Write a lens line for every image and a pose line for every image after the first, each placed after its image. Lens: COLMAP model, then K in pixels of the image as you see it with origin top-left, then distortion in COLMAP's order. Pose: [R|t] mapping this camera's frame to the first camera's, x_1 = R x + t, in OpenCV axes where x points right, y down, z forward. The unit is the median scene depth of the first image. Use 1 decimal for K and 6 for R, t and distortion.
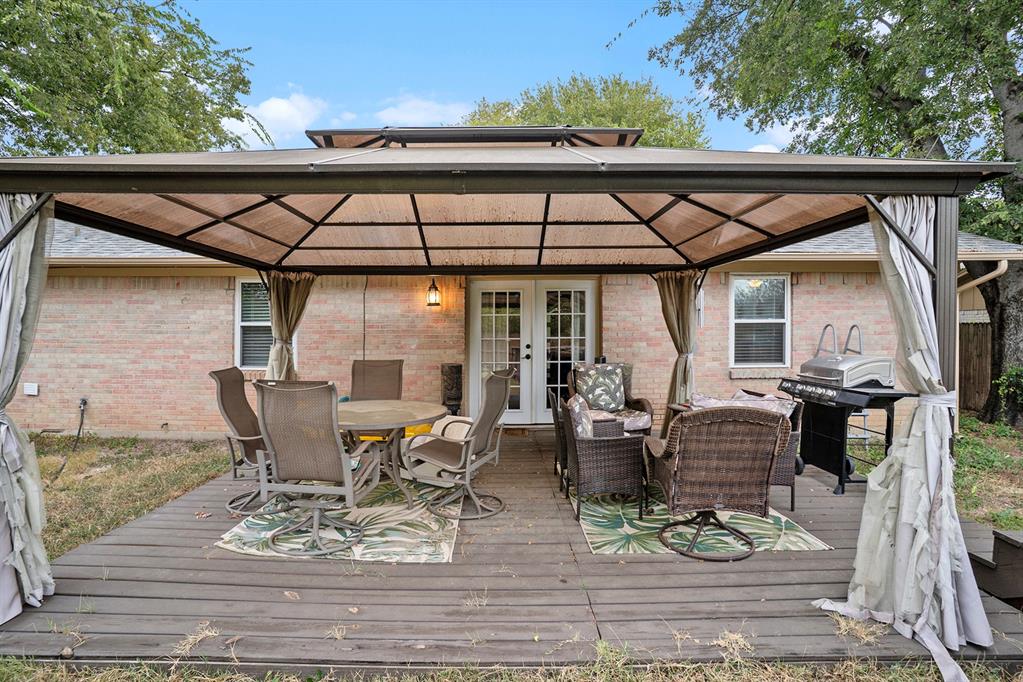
lens RADIAL K [[505.8, 0, 502.5], [0, 505.8, 332.9], [0, 0, 1]] dist [-0.041058, 0.016255]
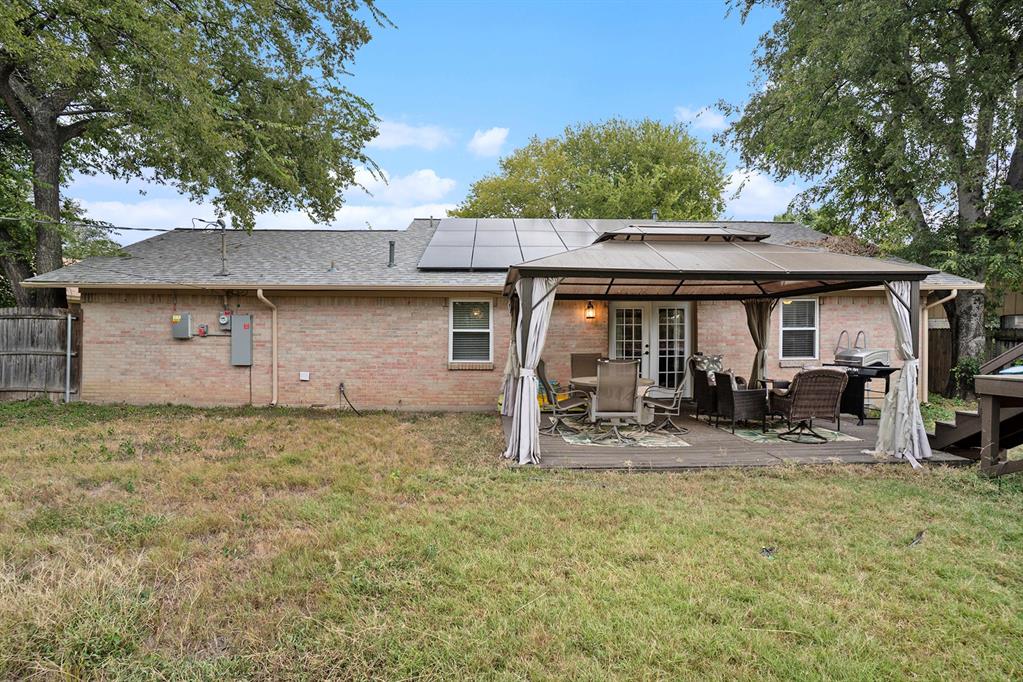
lens RADIAL K [[505.8, 0, 514.6], [0, 505.8, 336.7], [0, 0, 1]] dist [-0.041058, 0.016255]
pose [[0.999177, 0.000079, 0.040565, -0.405637], [0.000036, 0.999996, -0.002819, 0.004267], [-0.040565, 0.002818, 0.999173, -0.470404]]
